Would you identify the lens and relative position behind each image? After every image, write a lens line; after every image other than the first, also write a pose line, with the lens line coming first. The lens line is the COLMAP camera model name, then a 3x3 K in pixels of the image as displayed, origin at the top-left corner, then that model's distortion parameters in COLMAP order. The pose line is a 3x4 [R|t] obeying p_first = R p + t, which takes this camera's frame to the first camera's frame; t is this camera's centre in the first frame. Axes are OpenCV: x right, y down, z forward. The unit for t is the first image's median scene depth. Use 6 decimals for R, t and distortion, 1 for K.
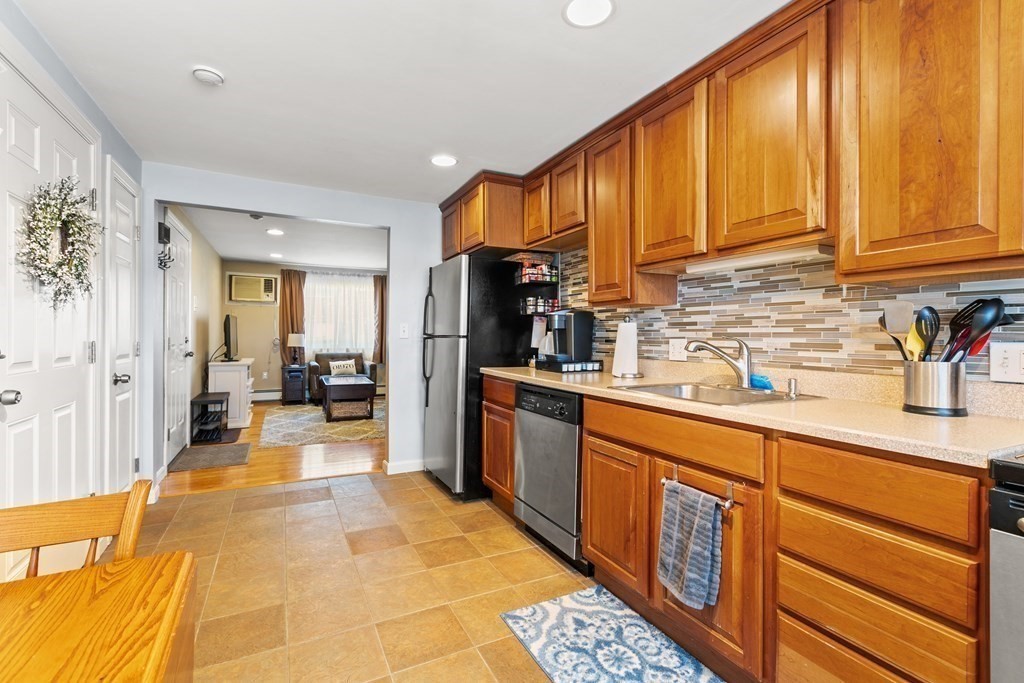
lens RADIAL K [[457.0, 0, 507.9], [0, 457.0, 335.9], [0, 0, 1]] dist [0.000611, 0.000127]
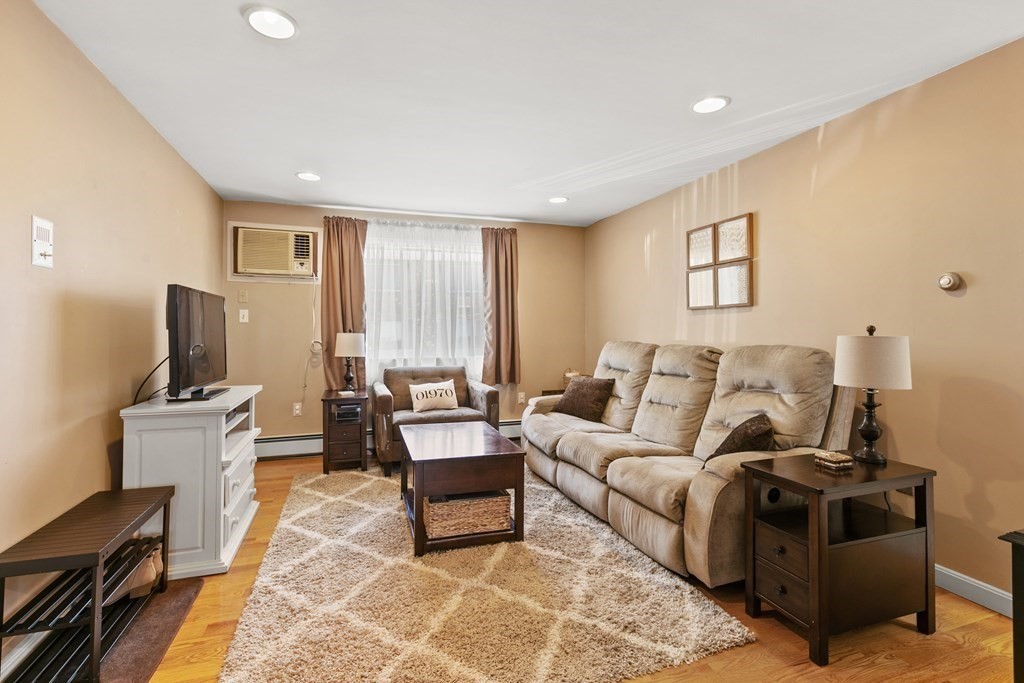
lens RADIAL K [[457.0, 0, 507.9], [0, 457.0, 335.9], [0, 0, 1]] dist [0.000611, 0.000127]
pose [[0.991927, -0.007017, -0.126614, -0.208197], [0.007167, 0.999974, 0.000727, -0.000347], [0.126606, -0.001629, 0.991952, 0.484043]]
